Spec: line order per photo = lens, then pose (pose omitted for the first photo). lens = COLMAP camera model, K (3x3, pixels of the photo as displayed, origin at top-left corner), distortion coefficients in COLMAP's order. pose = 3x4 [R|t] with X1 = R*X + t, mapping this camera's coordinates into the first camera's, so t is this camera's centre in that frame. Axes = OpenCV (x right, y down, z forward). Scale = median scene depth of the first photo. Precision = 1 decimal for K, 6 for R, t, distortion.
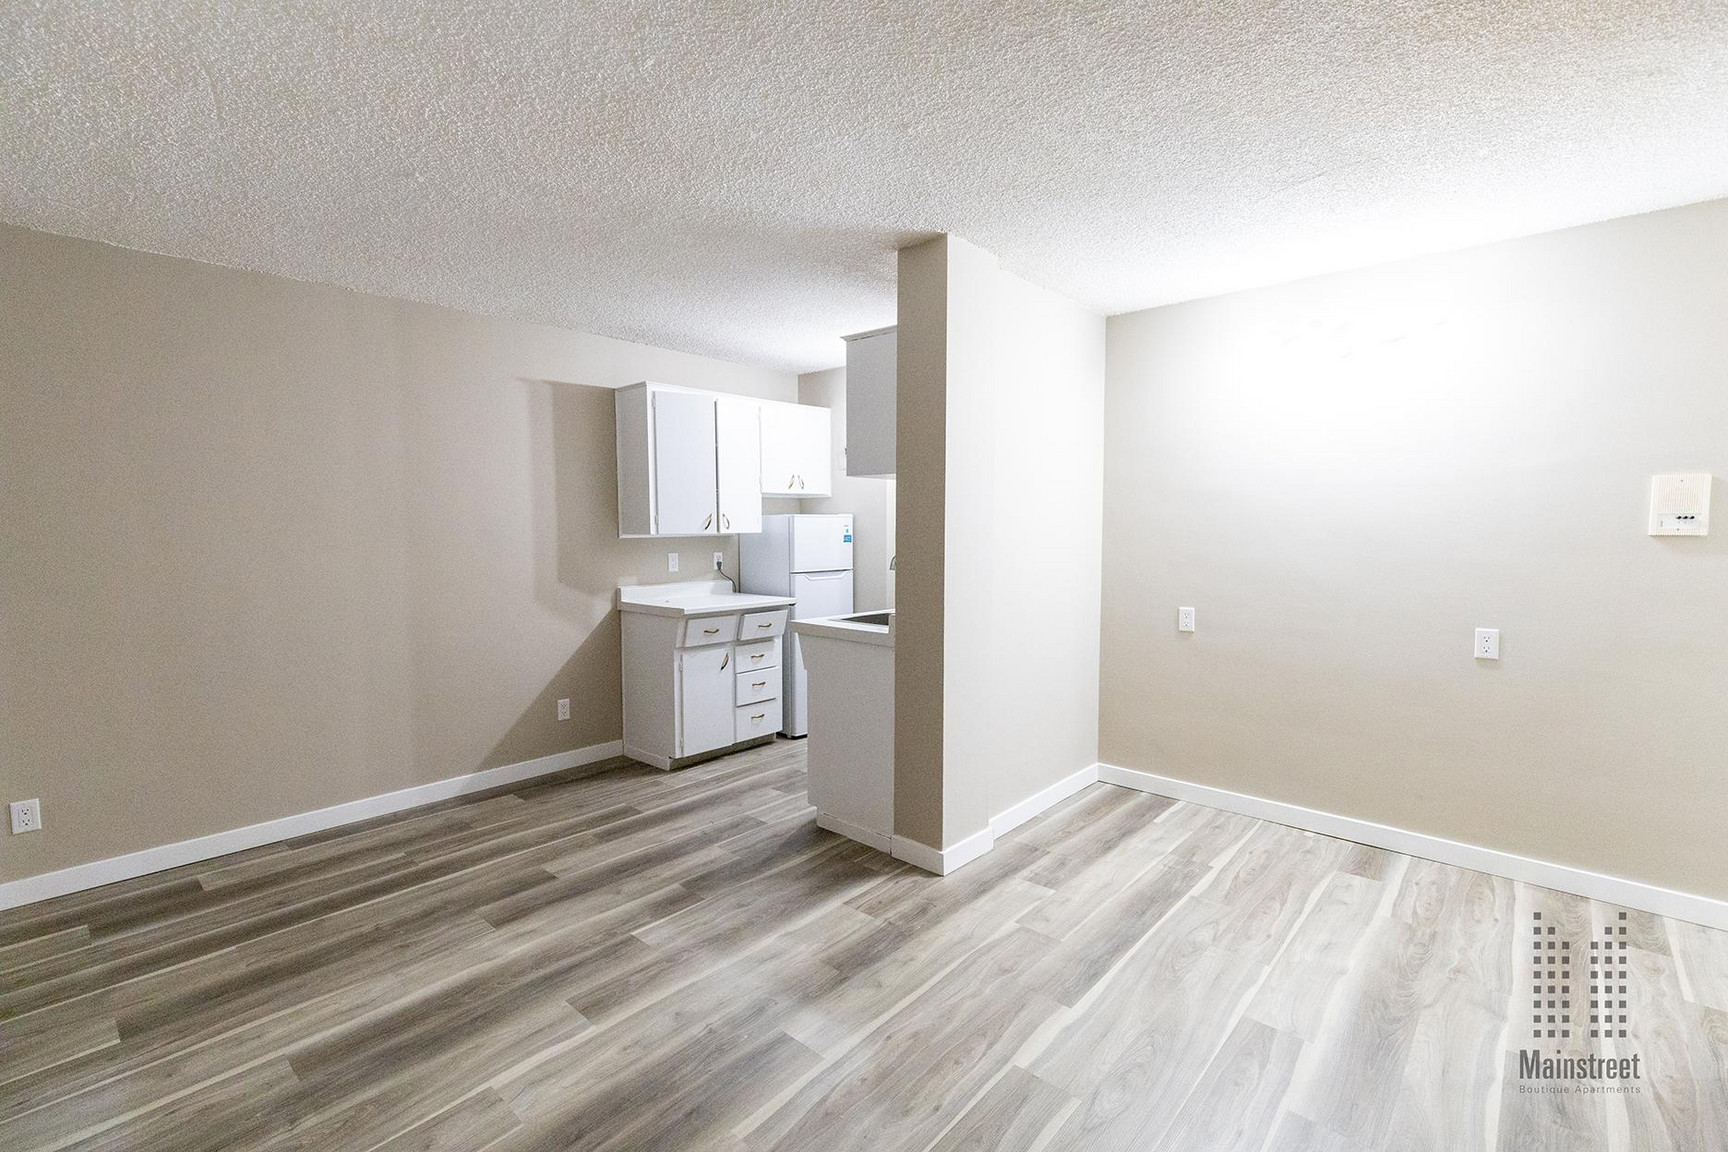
lens RADIAL K [[770.1, 0, 856.0], [0, 770.1, 580.2], [0, 0, 1]] dist [0.004854, -0.000280]
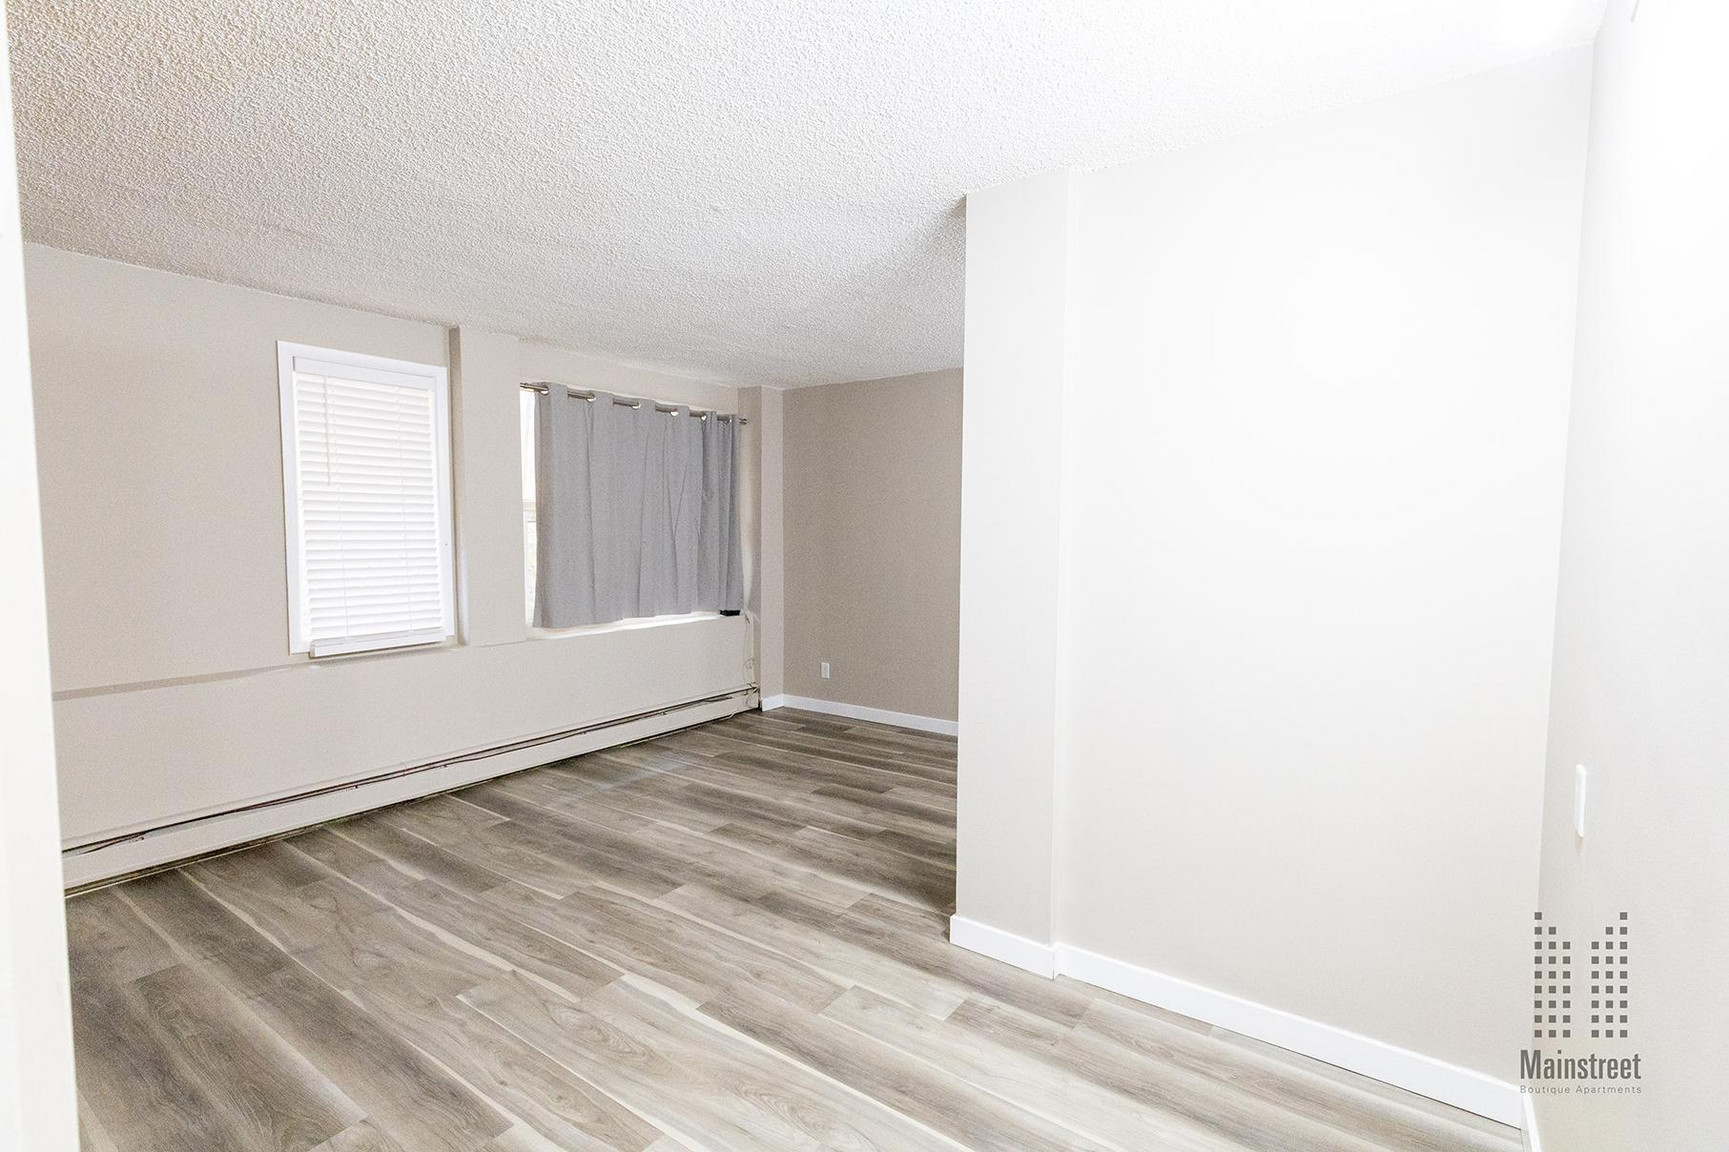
lens RADIAL K [[796.1, 0, 864.5], [0, 796.1, 576.0], [0, 0, 1]] dist [0.000700, -0.000250]
pose [[0.125919, 0.064266, -0.989957, 0.883882], [-0.077598, 0.995480, 0.054755, -0.059308], [0.989001, 0.069924, 0.130337, 0.705067]]
